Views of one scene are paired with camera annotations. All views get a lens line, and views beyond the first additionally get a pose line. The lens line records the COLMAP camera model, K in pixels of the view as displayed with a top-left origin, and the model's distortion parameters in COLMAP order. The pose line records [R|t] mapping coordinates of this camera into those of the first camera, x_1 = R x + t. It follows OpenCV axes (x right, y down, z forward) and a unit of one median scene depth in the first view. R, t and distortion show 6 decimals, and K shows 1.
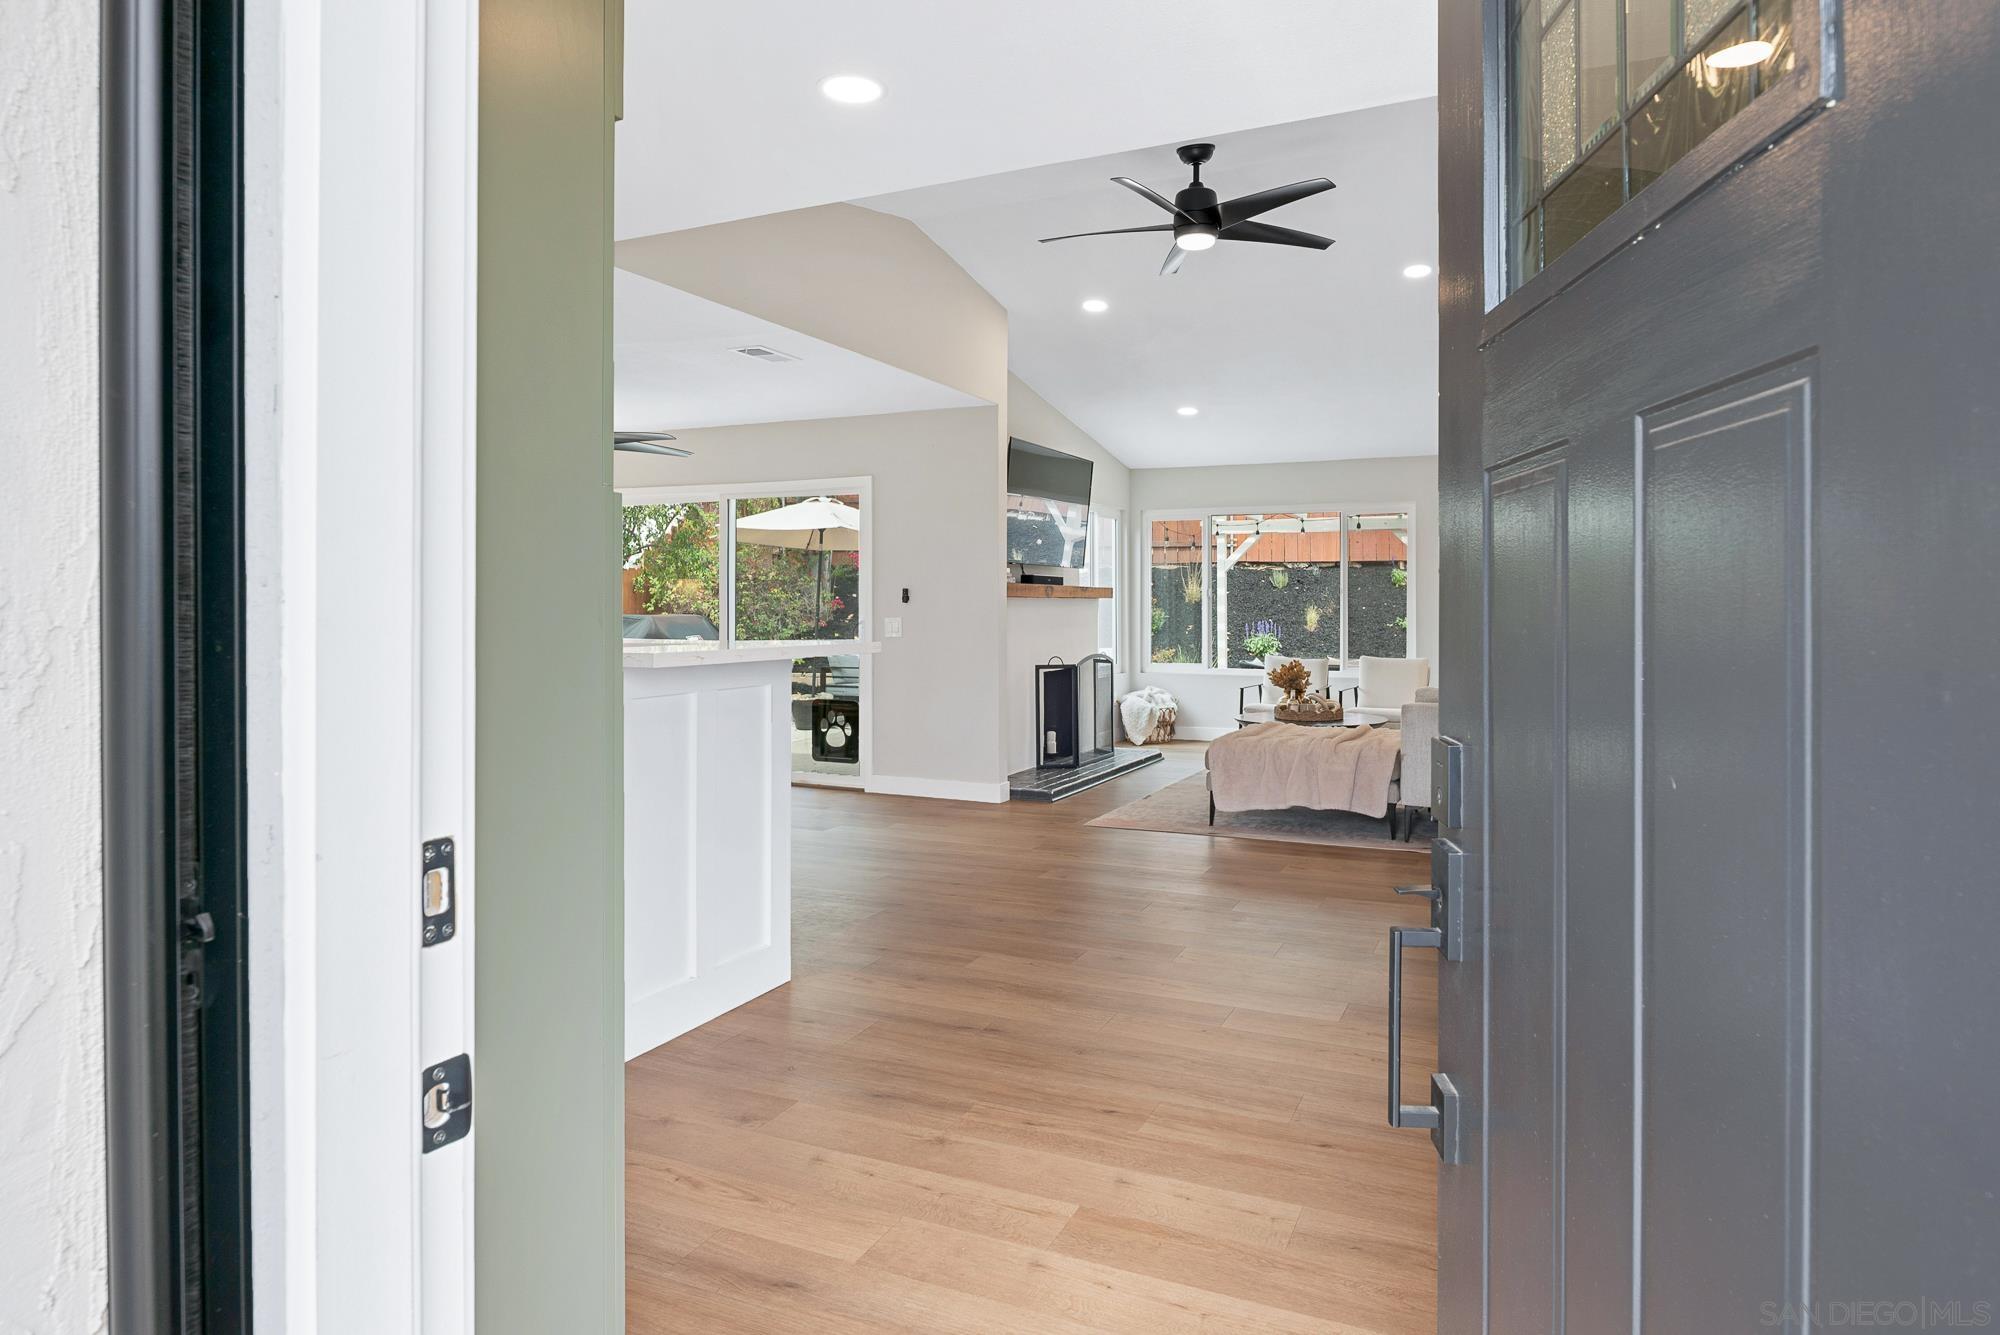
lens RADIAL K [[1162.9, 0, 1021.1], [0, 1162.9, 606.7], [0, 0, 1]] dist [-0.000844, -0.000061]
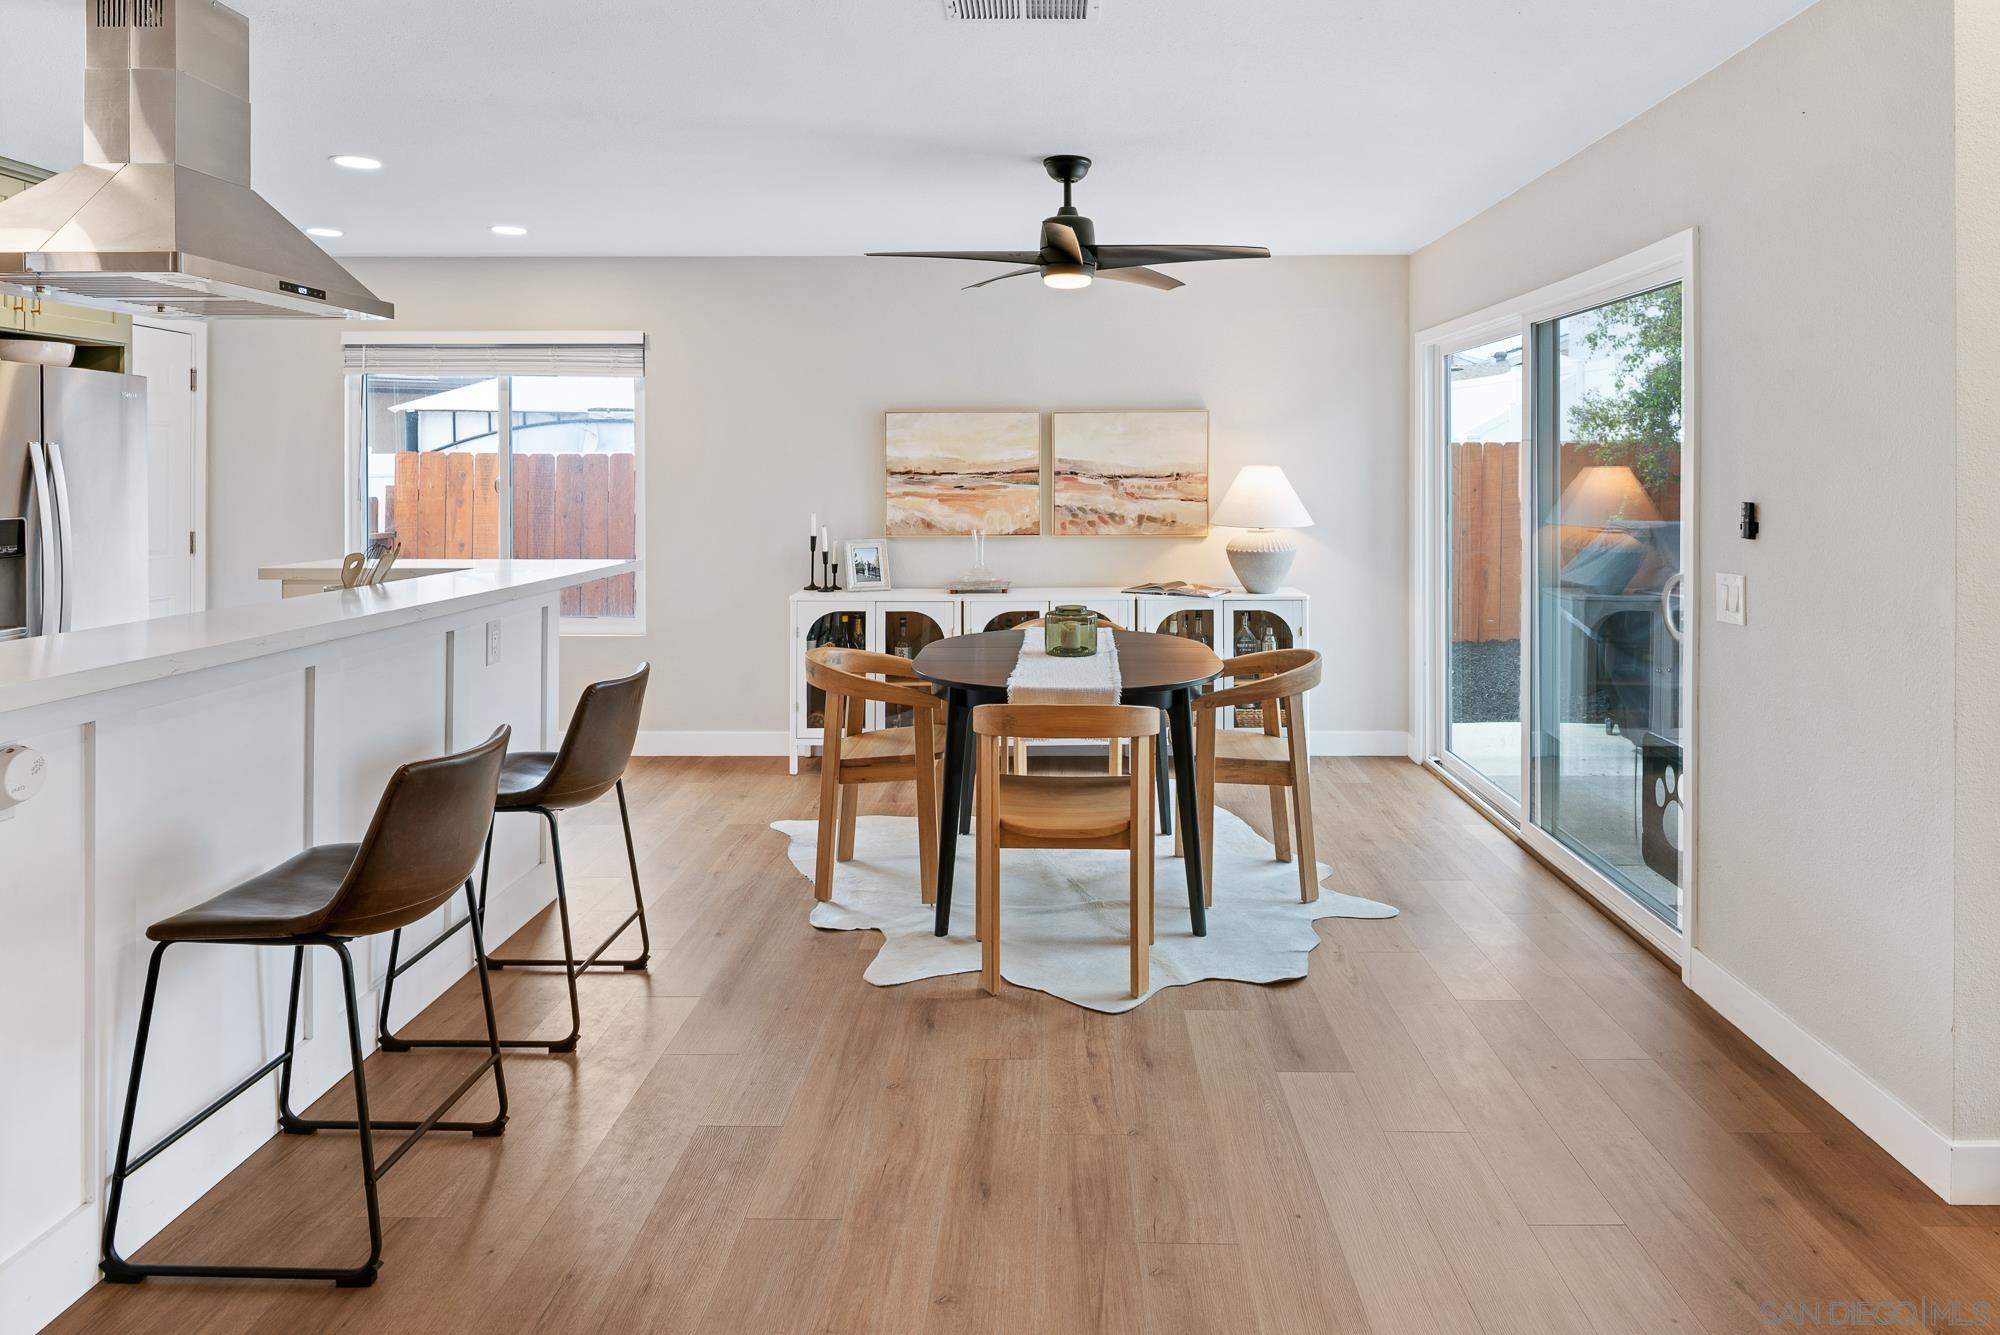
lens RADIAL K [[1158.7, 0, 1047.6], [0, 1158.7, 486.1], [0, 0, 1]] dist [-0.001204, -0.001170]
pose [[0.409507, 0.012043, -0.912227, 0.138503], [-0.004876, 0.999927, 0.011012, -0.021609], [0.912294, -0.000062, 0.409536, 0.562543]]
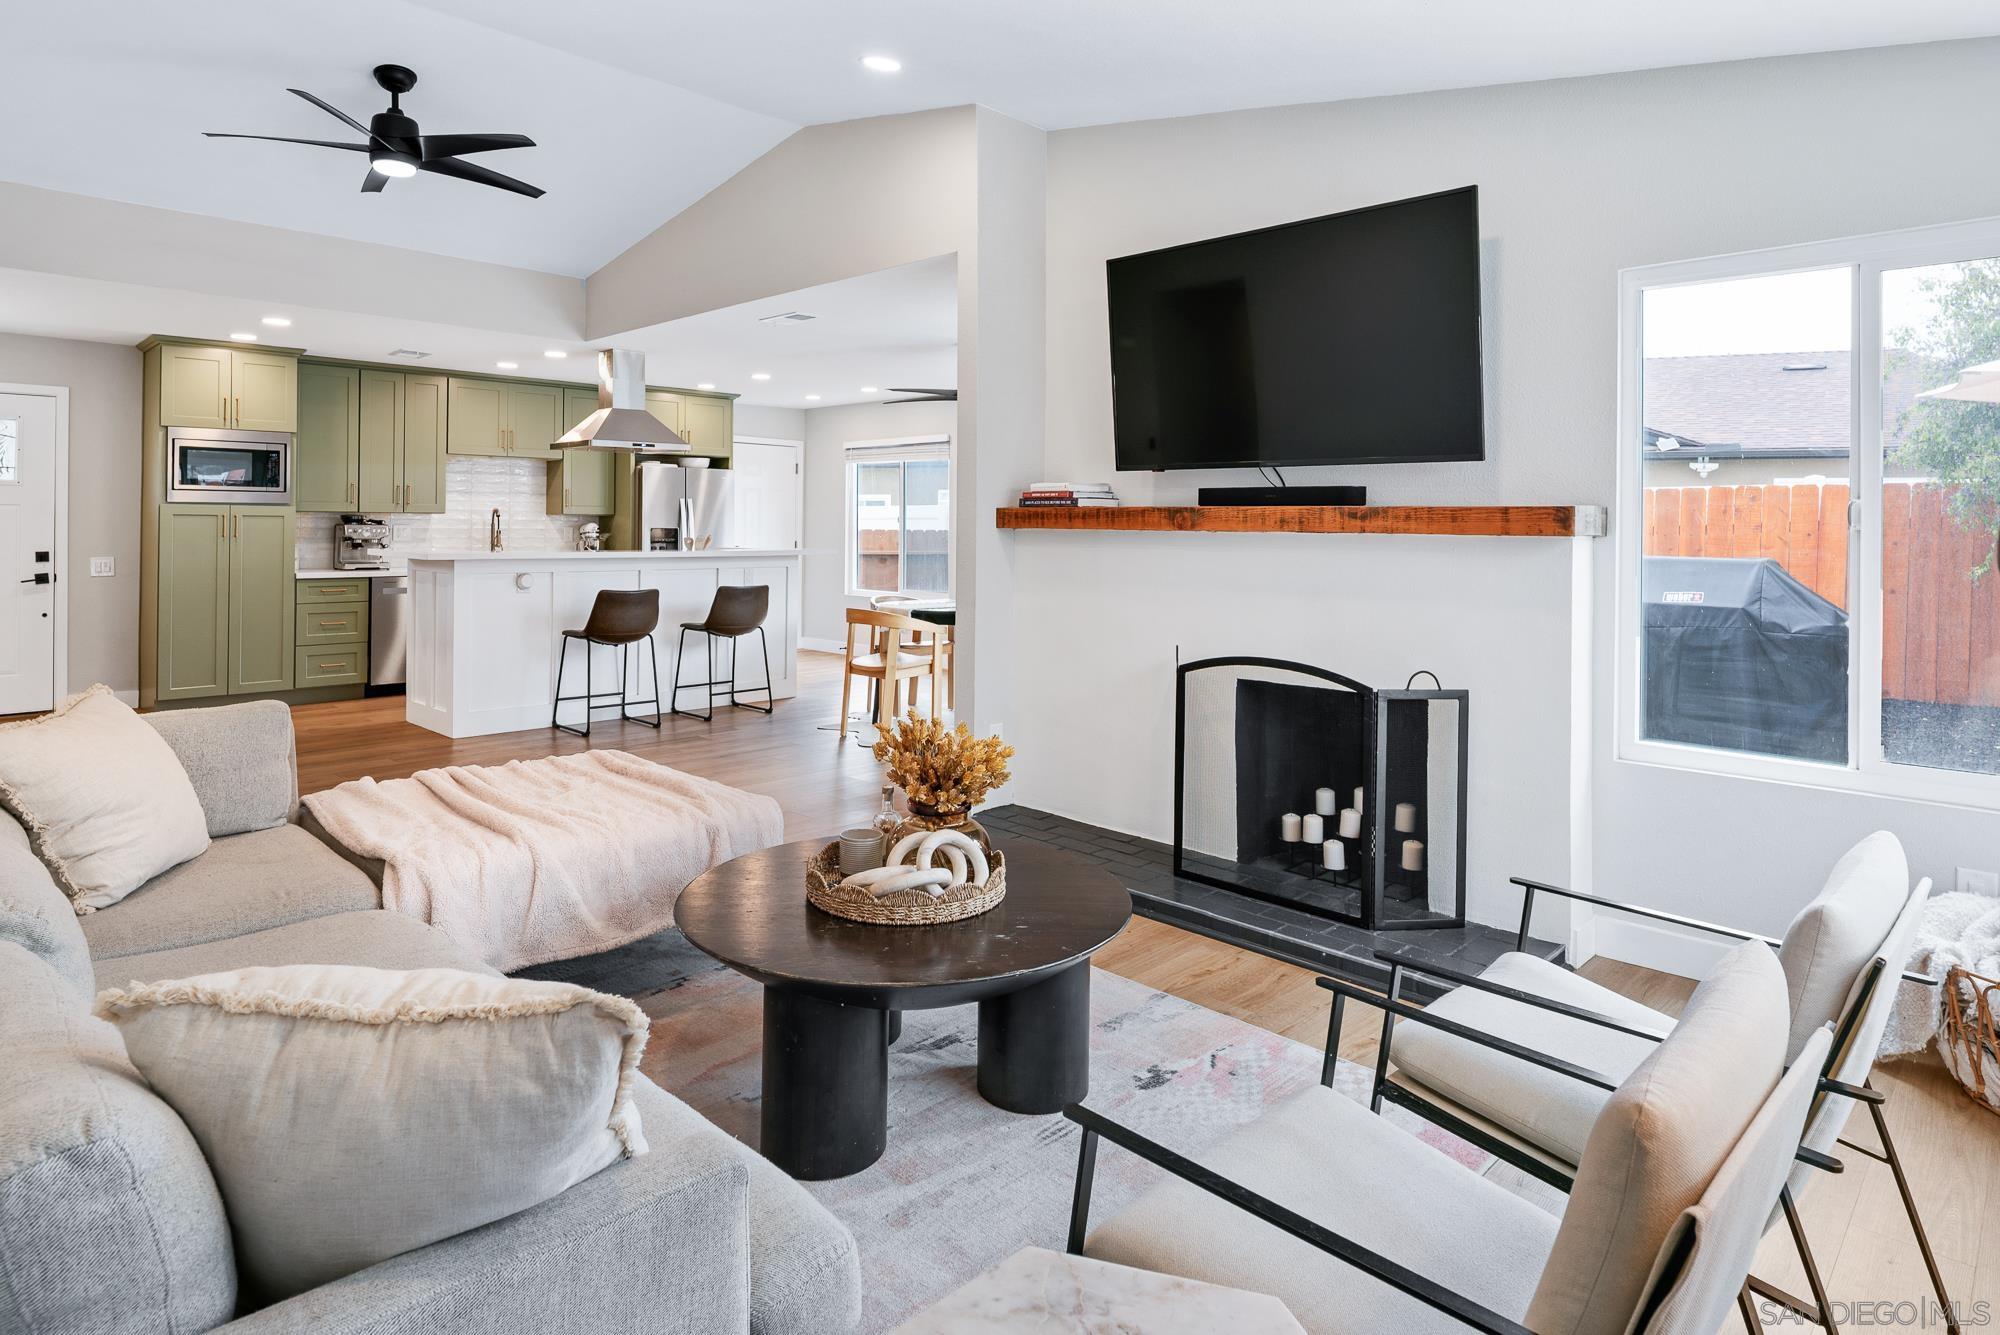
lens RADIAL K [[1139.7, 0, 1018.1], [0, 1139.7, 540.6], [0, 0, 1]] dist [-0.000614, -0.000363]
pose [[-0.344435, 0.010780, -0.938748, 0.529430], [-0.009841, 0.999838, 0.015093, -0.010056], [0.938759, 0.014436, -0.344273, 1.108906]]
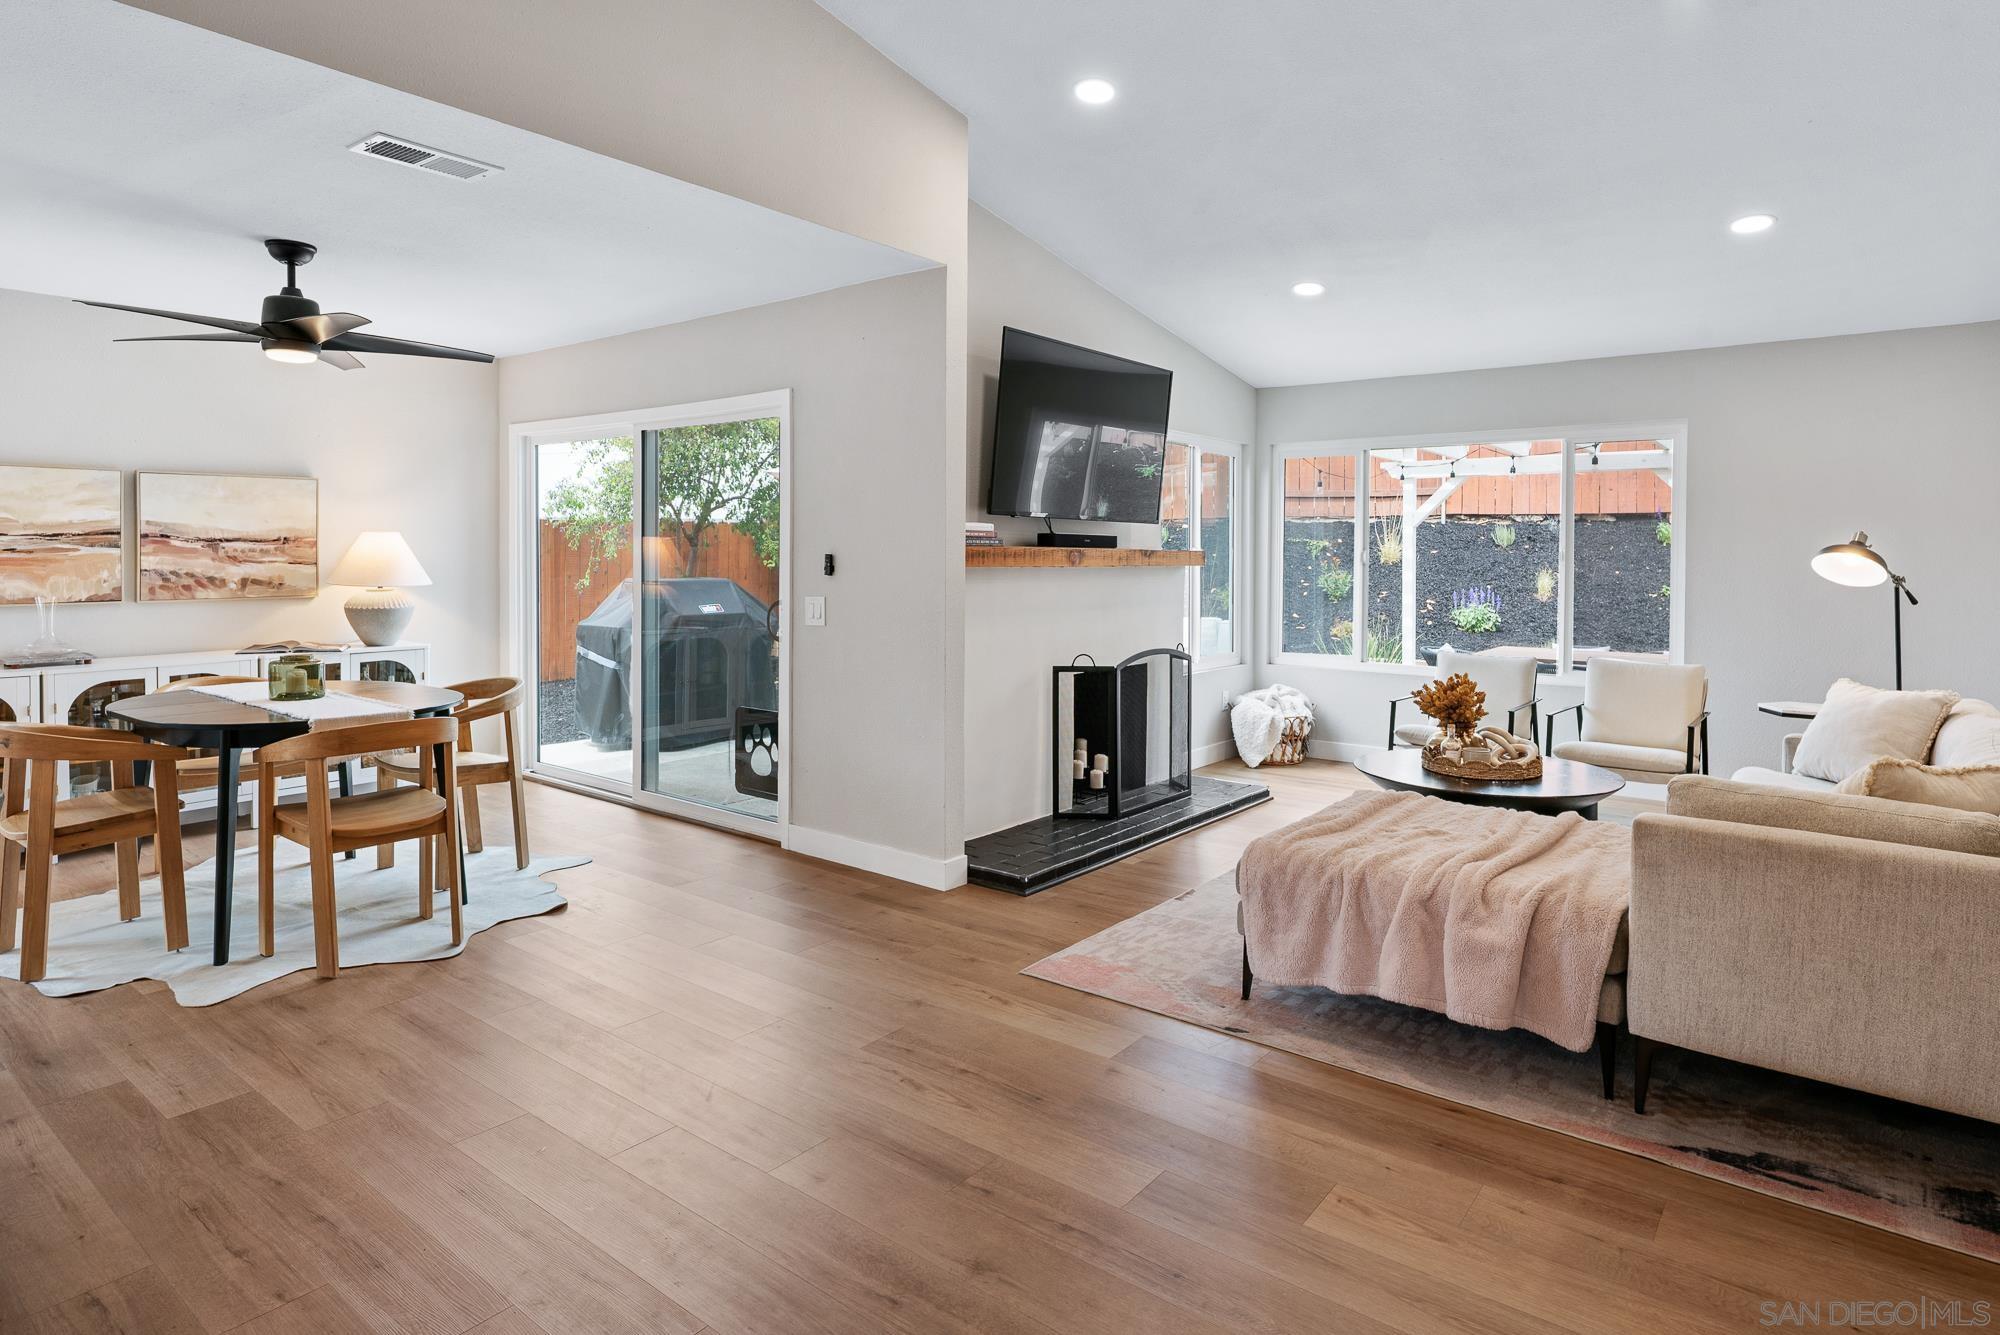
lens RADIAL K [[1099.4, 0, 992.6], [0, 1099.4, 574.3], [0, 0, 1]] dist [-0.002871, -0.002741]
pose [[0.970723, 0.010346, -0.239980, 0.129530], [-0.006856, 0.999858, 0.015375, -0.012884], [0.240105, -0.013280, 0.970656, 0.363370]]
